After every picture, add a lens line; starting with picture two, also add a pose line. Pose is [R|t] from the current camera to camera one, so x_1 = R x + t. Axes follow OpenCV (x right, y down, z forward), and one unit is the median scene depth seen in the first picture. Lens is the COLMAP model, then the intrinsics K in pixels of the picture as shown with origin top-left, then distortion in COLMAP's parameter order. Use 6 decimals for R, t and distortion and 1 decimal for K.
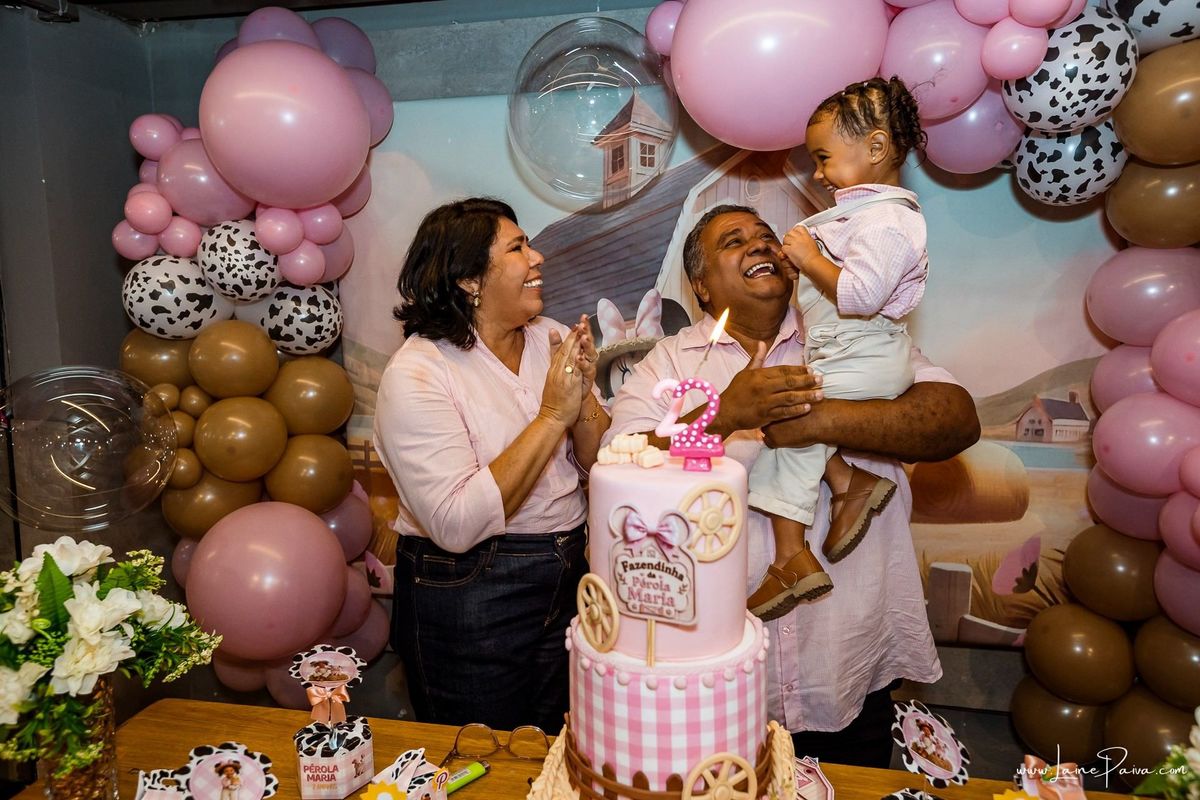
lens RADIAL K [[812.5, 0, 598.1], [0, 812.5, 386.6], [0, 0, 1]] dist [-0.036263, 0.050596]
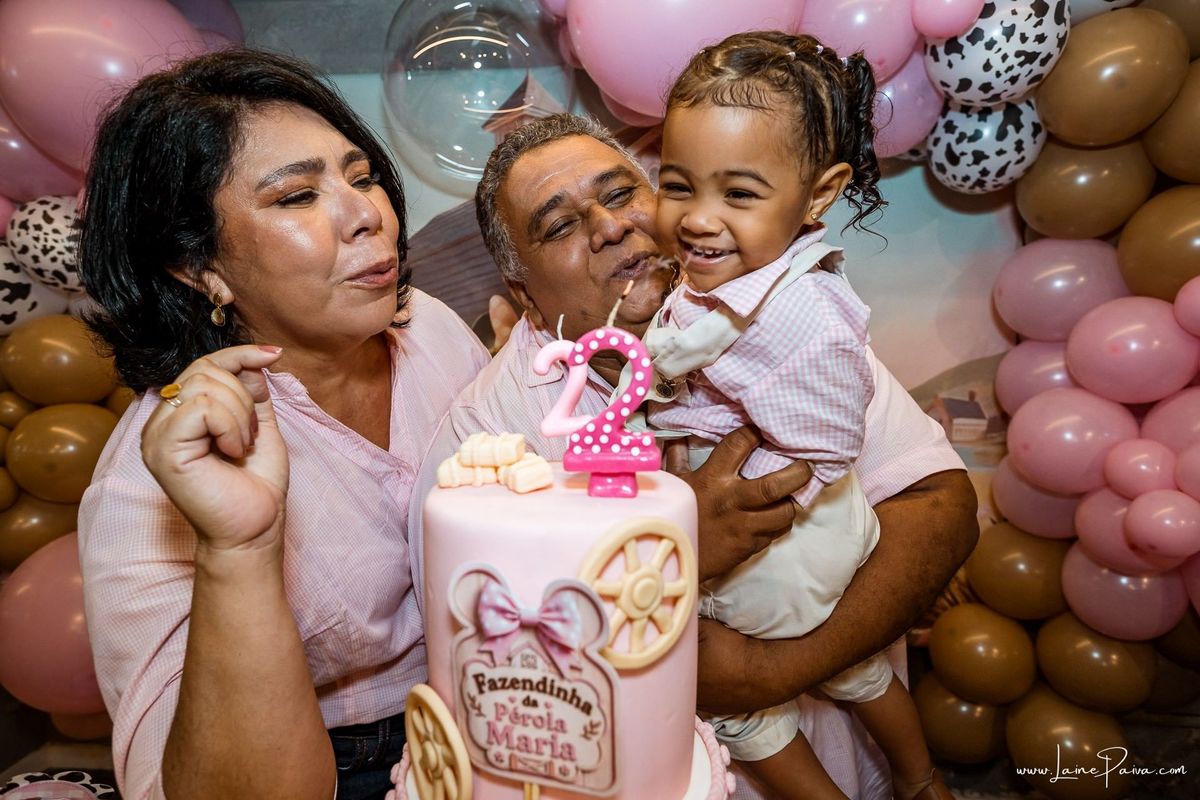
lens RADIAL K [[696.4, 0, 600.0], [0, 696.4, 400.0], [0, 0, 1]] dist [-0.037912, 0.030309]
pose [[0.991349, -0.008199, 0.130998, 0.036166], [0.008487, 0.999963, -0.001640, 0.027068], [-0.130980, 0.002738, 0.991381, 0.372664]]
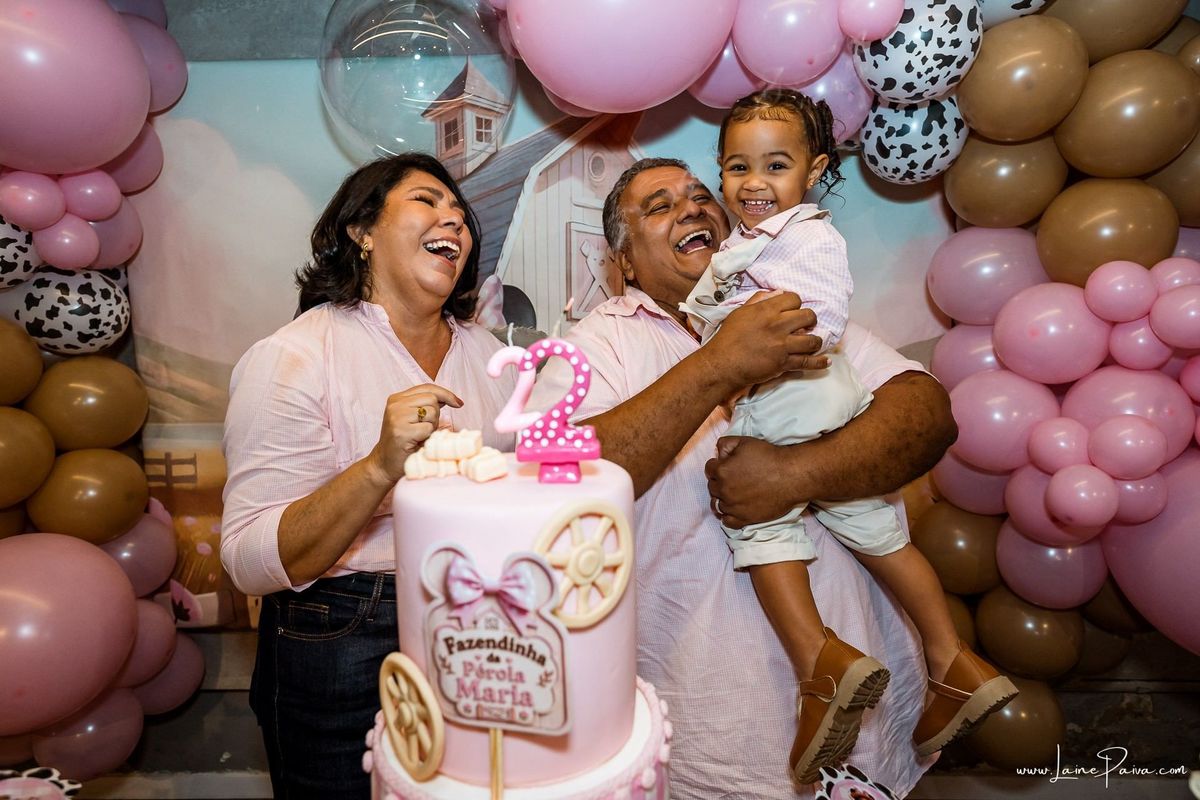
lens RADIAL K [[738.8, 0, 598.3], [0, 738.8, 380.1], [0, 0, 1]] dist [-0.041534, 0.035782]
pose [[0.979509, -0.027322, 0.199538, 0.025879], [0.029652, 0.999522, -0.008695, 0.019742], [-0.199206, 0.014434, 0.979851, 0.293552]]
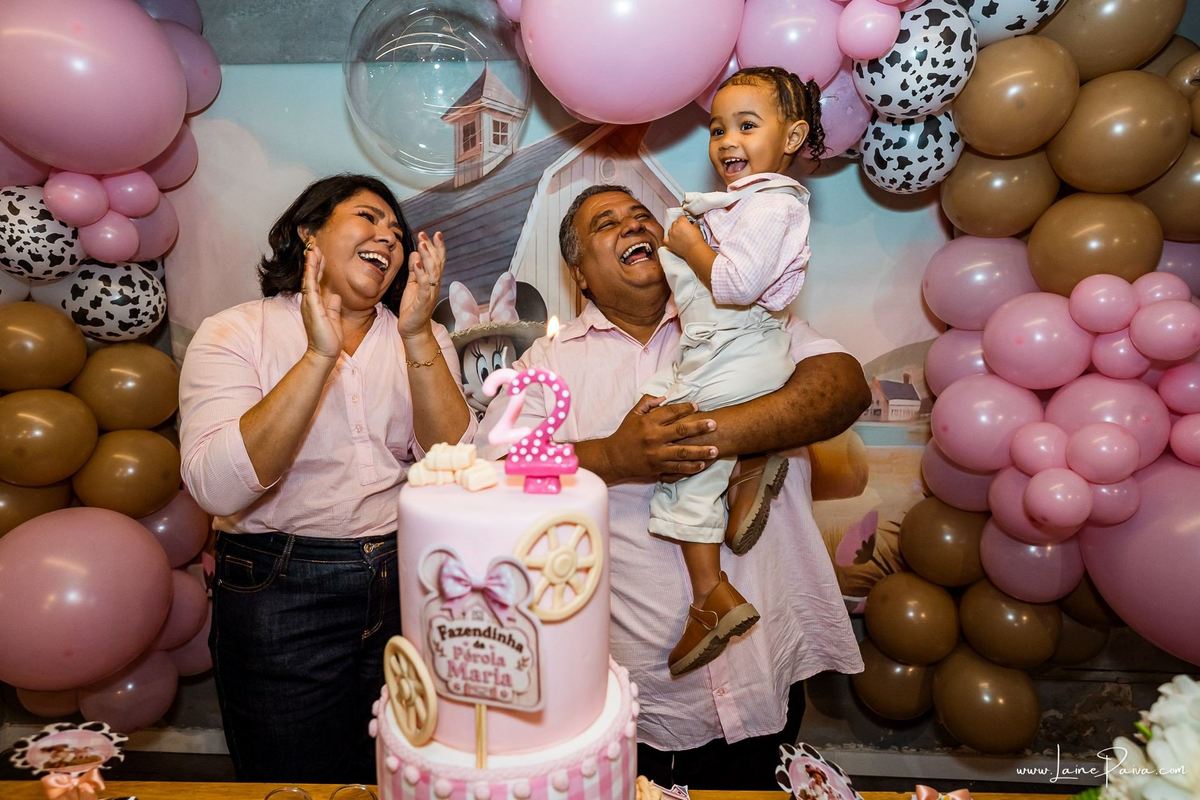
lens RADIAL K [[724.8, 0, 599.2], [0, 724.8, 381.0], [0, 0, 1]] dist [-0.044582, 0.033483]
pose [[0.984317, -0.012699, 0.175952, 0.041293], [0.009858, 0.999807, 0.017011, -0.006694], [-0.176134, -0.015010, 0.984252, 0.241586]]
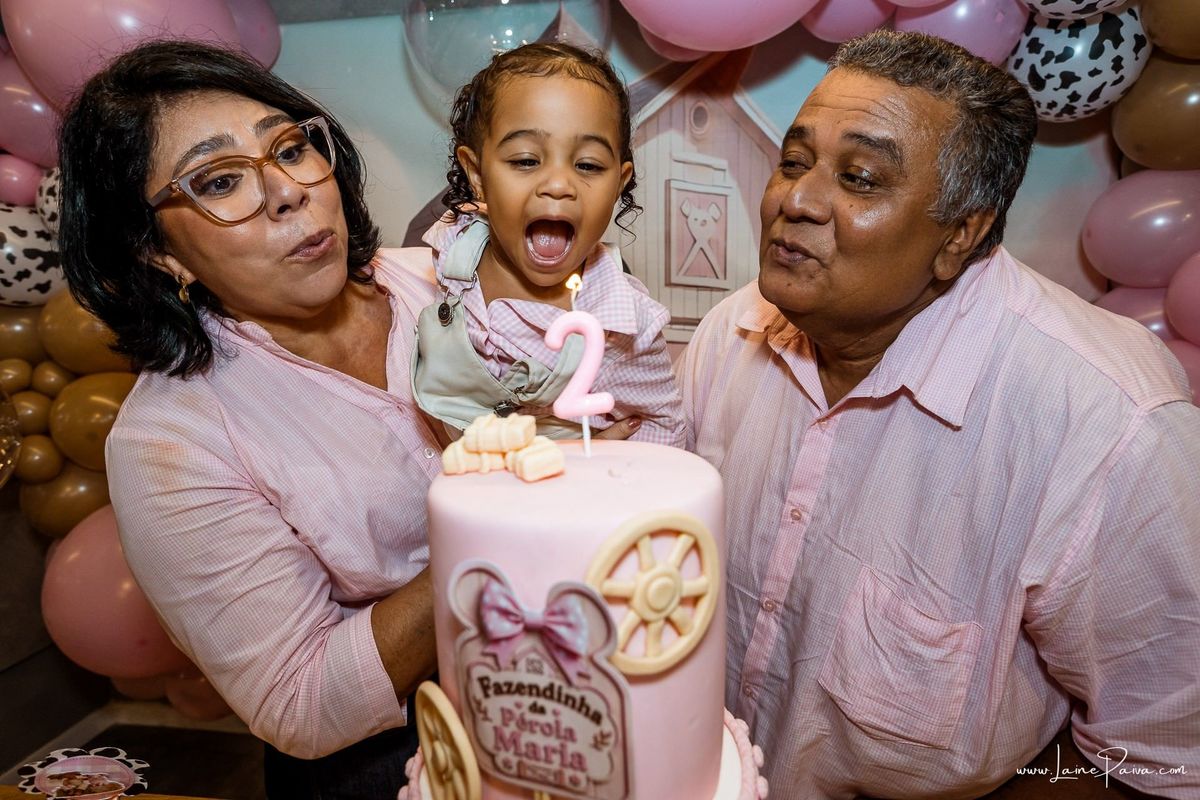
lens RADIAL K [[725.6, 0, 600.0], [0, 725.6, 400.0], [0, 0, 1]] dist [-0.034851, 0.033390]
pose [[0.997909, -0.027101, 0.058675, 0.055834], [0.023602, 0.997947, 0.059533, 0.016251], [-0.060168, -0.058024, 0.996500, 0.389614]]
